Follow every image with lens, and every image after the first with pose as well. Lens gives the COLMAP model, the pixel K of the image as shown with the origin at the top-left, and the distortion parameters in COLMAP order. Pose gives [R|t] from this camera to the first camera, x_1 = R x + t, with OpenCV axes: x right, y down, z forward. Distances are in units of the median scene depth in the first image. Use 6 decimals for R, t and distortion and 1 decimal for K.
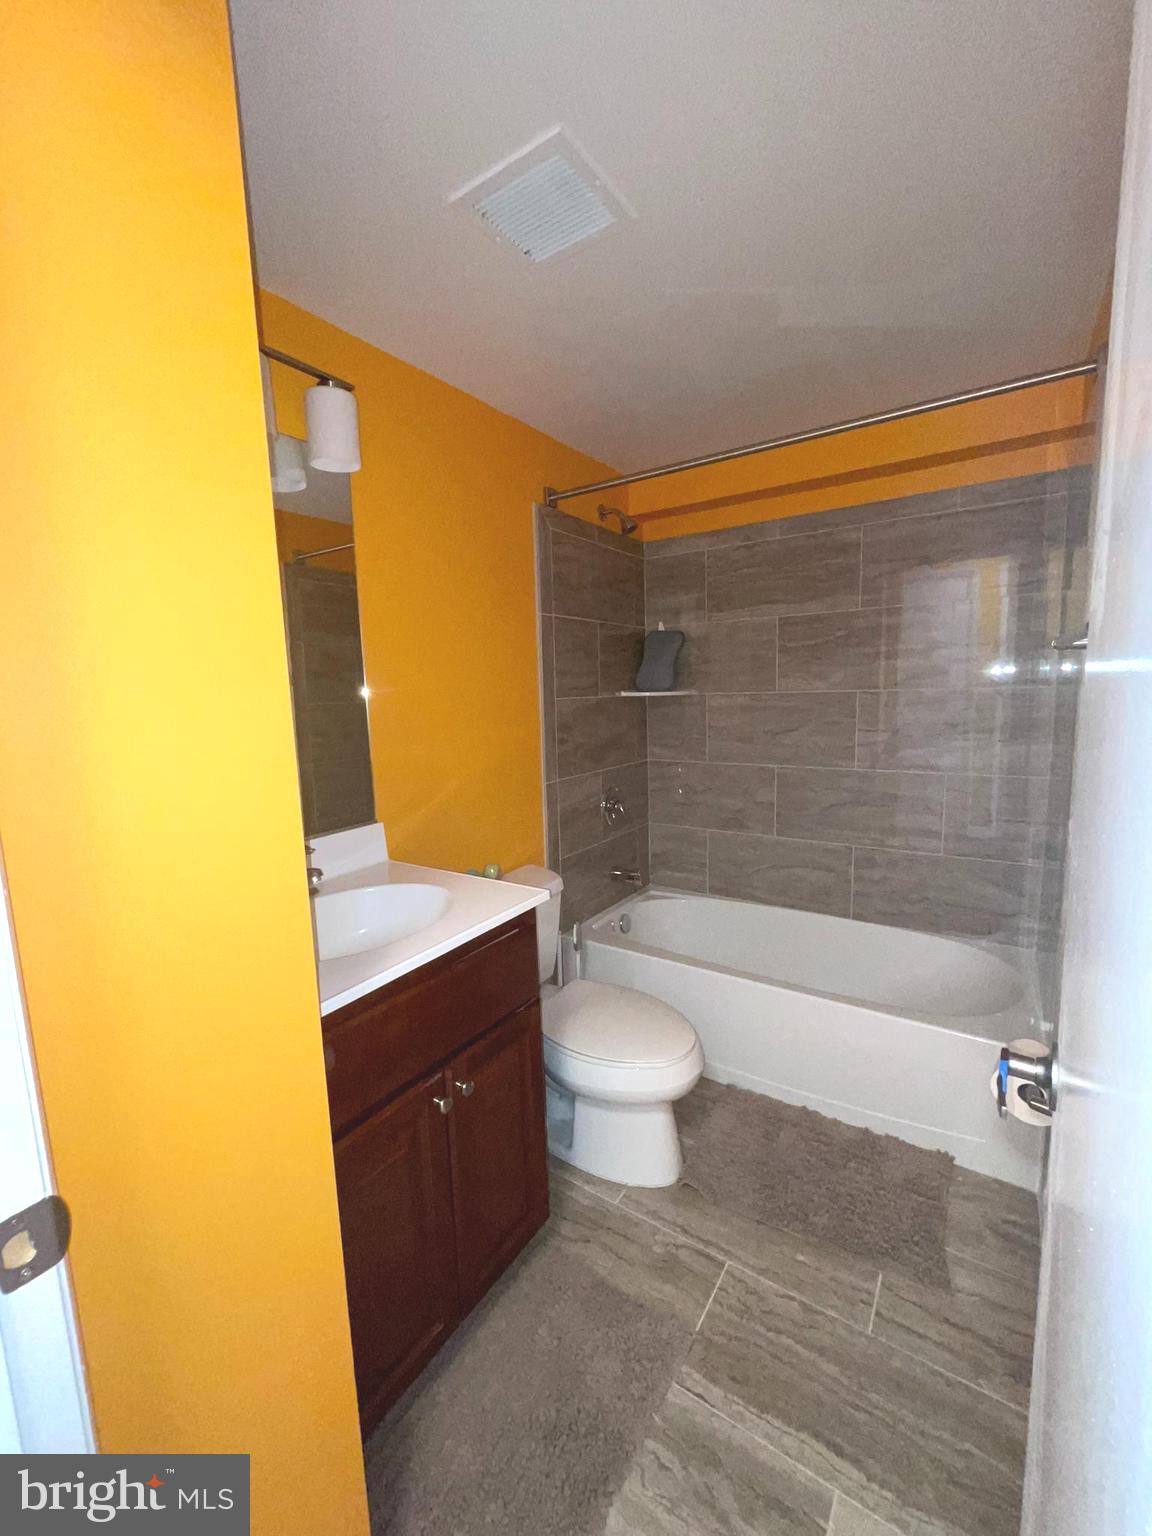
lens RADIAL K [[619.2, 0, 576.0], [0, 619.2, 768.0], [0, 0, 1]] dist [-0.003867, 0.000578]
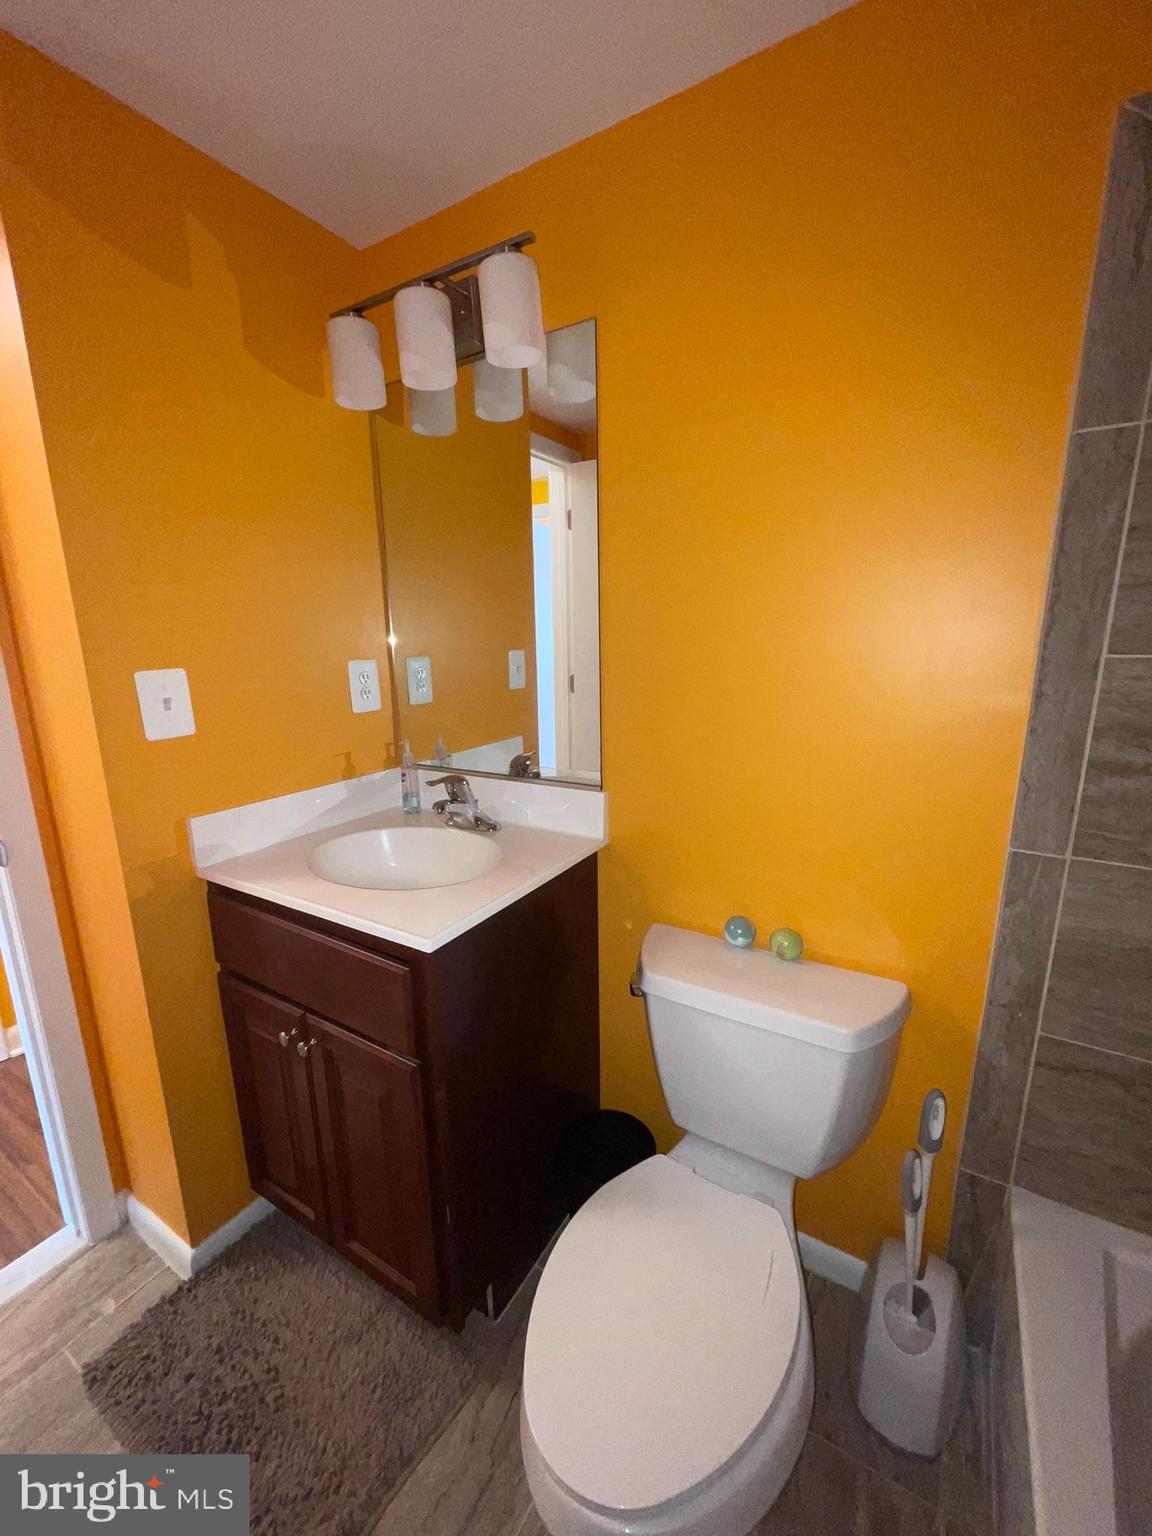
lens RADIAL K [[619.2, 0, 576.0], [0, 619.2, 768.0], [0, 0, 1]] dist [-0.003867, 0.000578]
pose [[0.015850, 0.246791, -0.968939, 0.349834], [-0.100970, 0.964502, 0.244009, -0.104225], [0.994763, 0.093966, 0.040206, 0.671579]]
